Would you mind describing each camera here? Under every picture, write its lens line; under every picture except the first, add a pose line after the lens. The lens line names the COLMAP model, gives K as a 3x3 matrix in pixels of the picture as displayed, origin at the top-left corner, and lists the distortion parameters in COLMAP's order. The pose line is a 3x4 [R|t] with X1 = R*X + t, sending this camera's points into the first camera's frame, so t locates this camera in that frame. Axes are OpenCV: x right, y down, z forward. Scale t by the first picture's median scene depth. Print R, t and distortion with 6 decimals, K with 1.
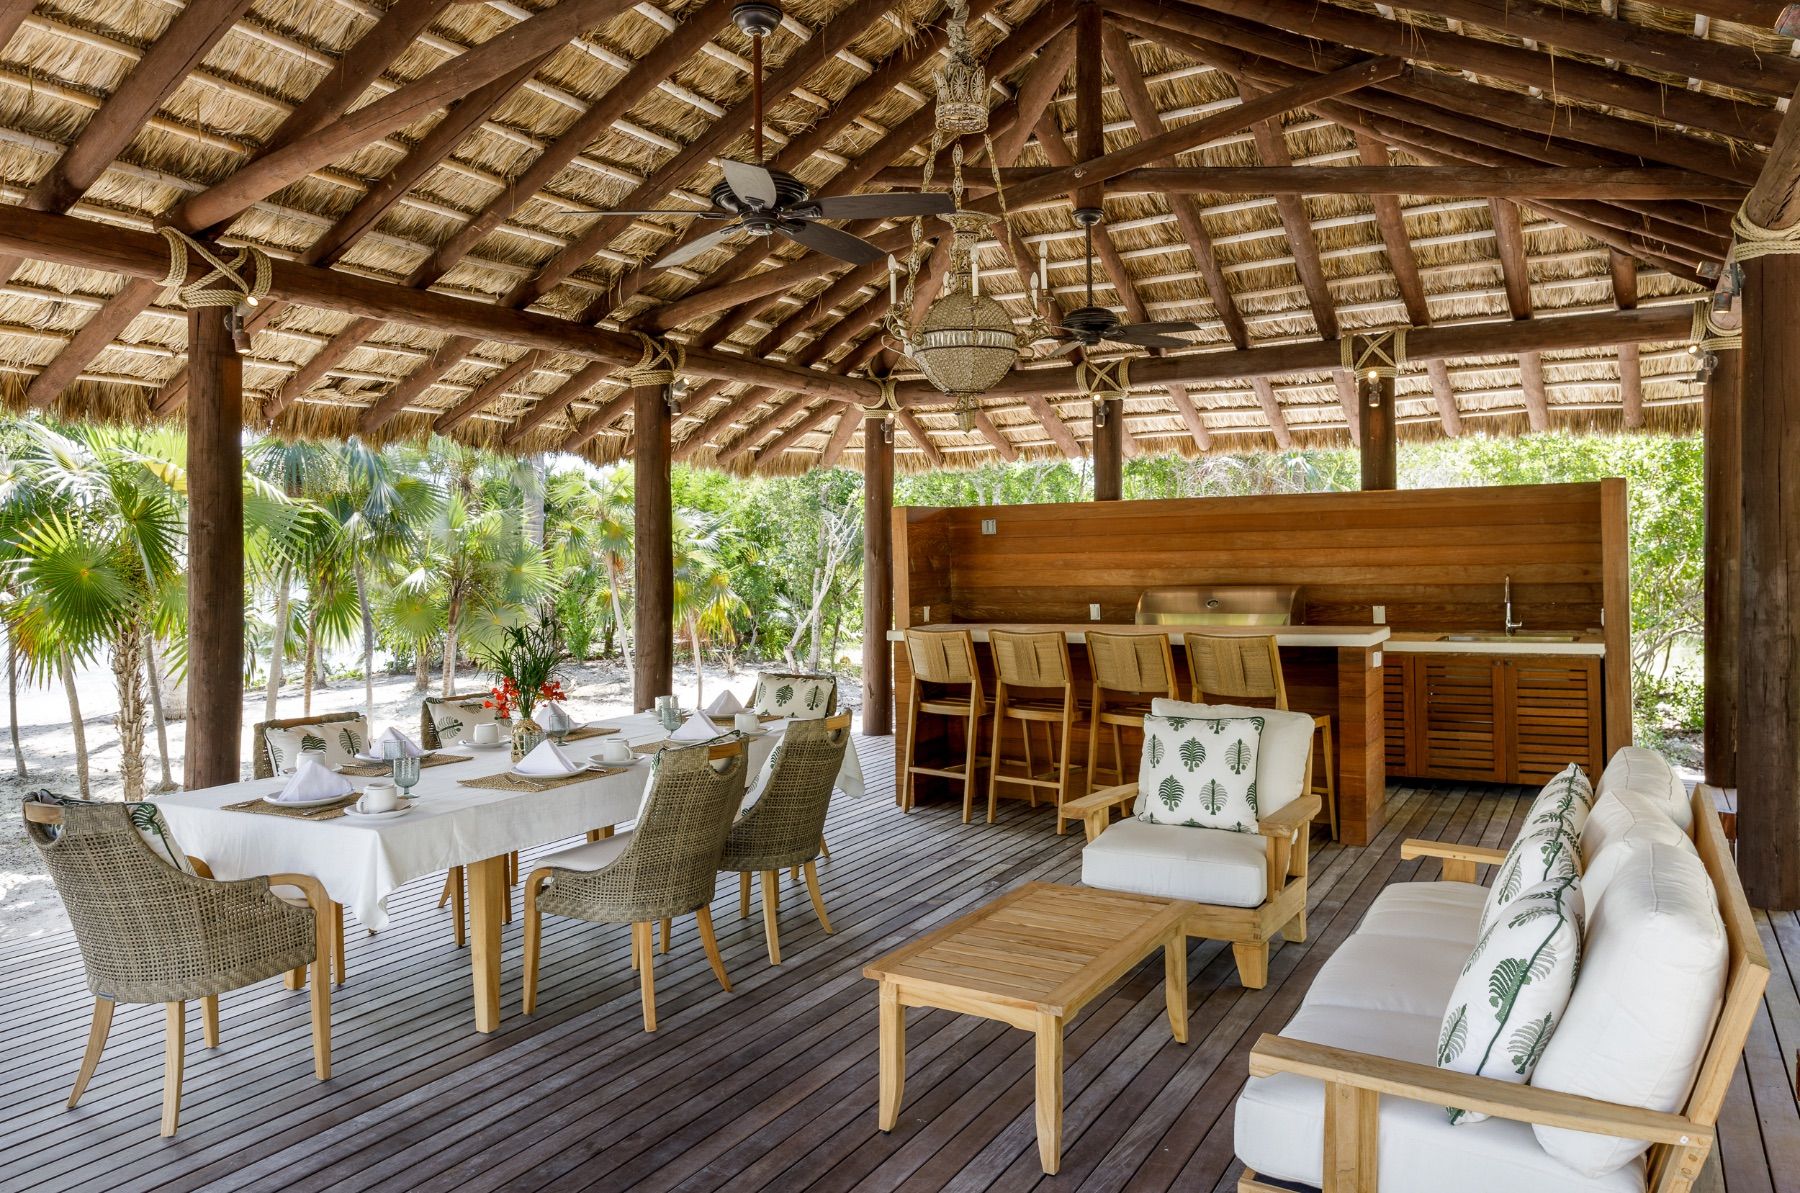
lens RADIAL K [[1254.7, 0, 899.8], [0, 1254.7, 595.9], [0, 0, 1]] dist [0.008183, 0.001384]
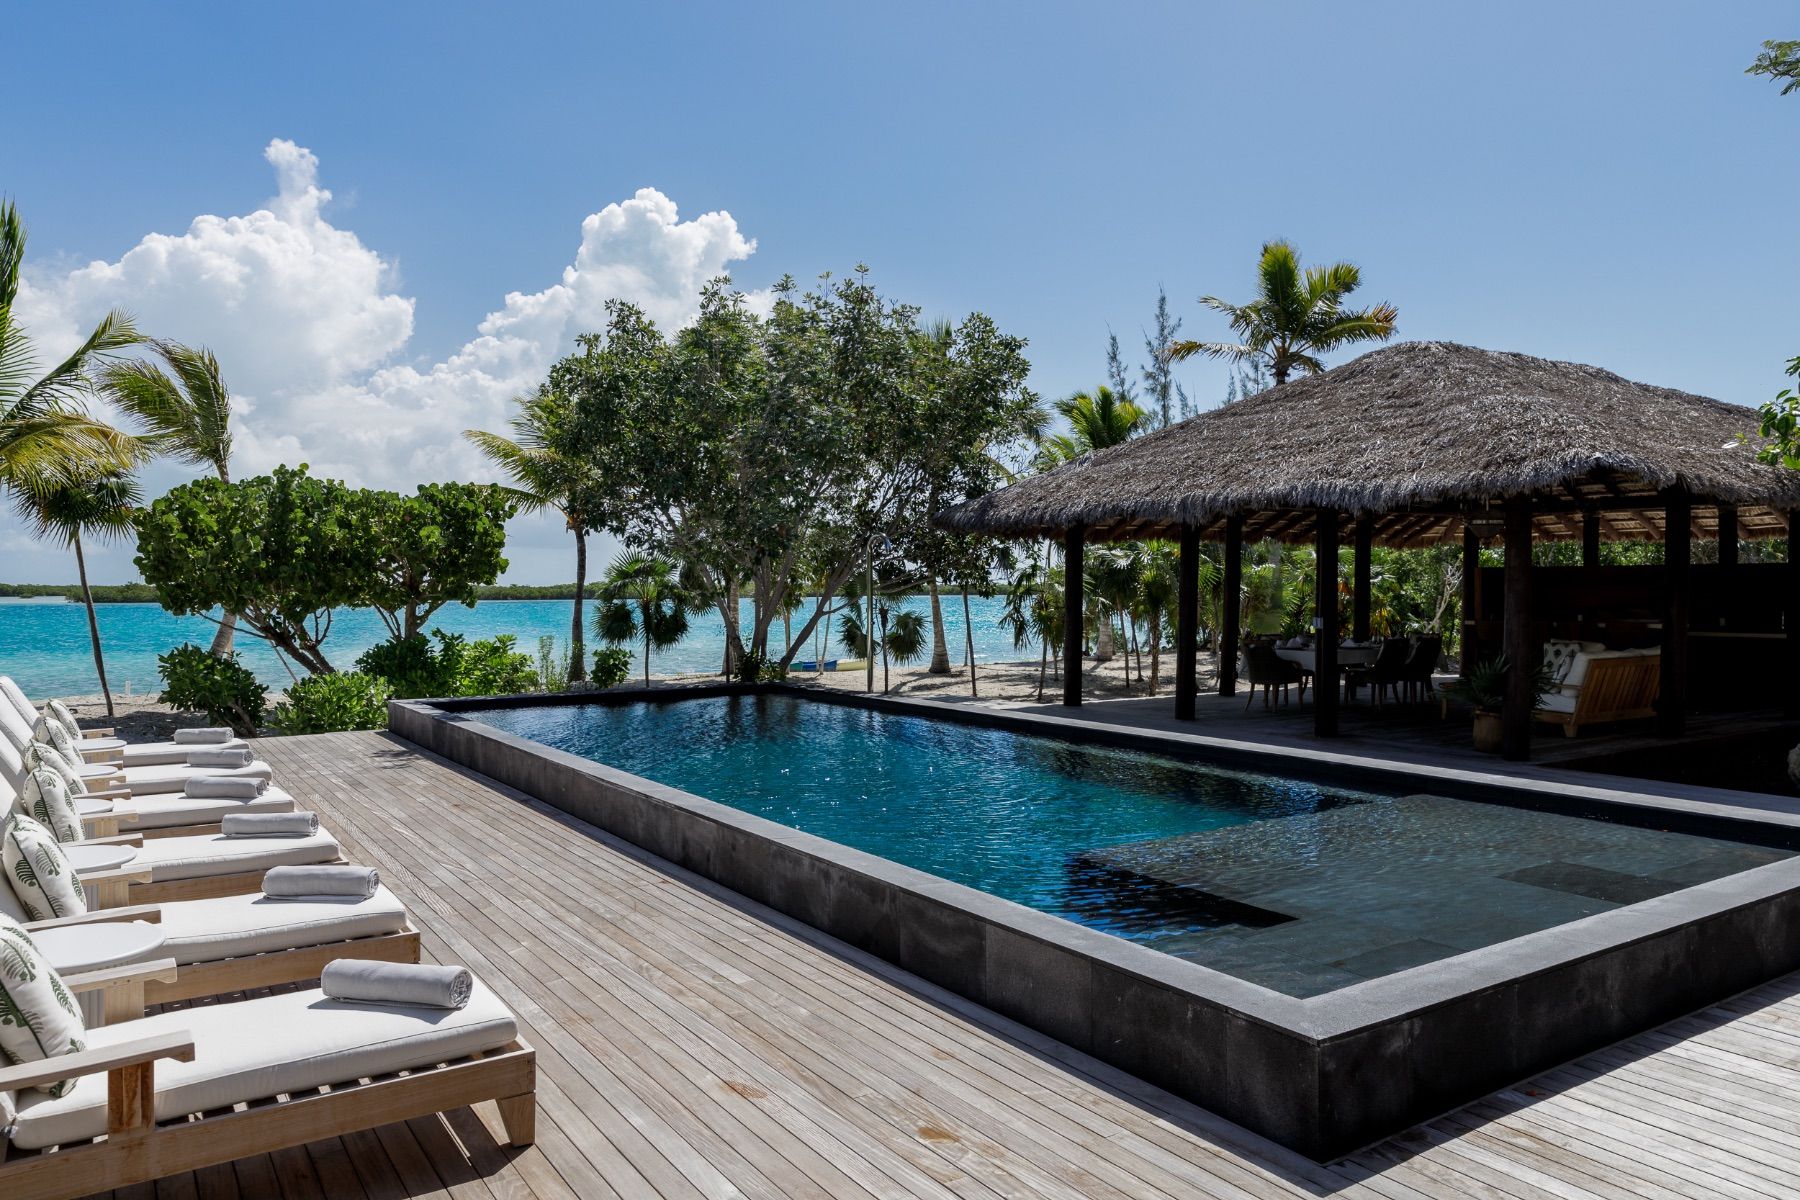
lens RADIAL K [[1254.7, 0, 905.1], [0, 1254.7, 609.9], [0, 0, 1]] dist [0.008183, 0.001384]
pose [[0.888664, 0.024463, -0.457906, 0.088480], [-0.029259, 0.999566, -0.003383, 0.029731], [0.457624, 0.016404, 0.888994, -1.051854]]
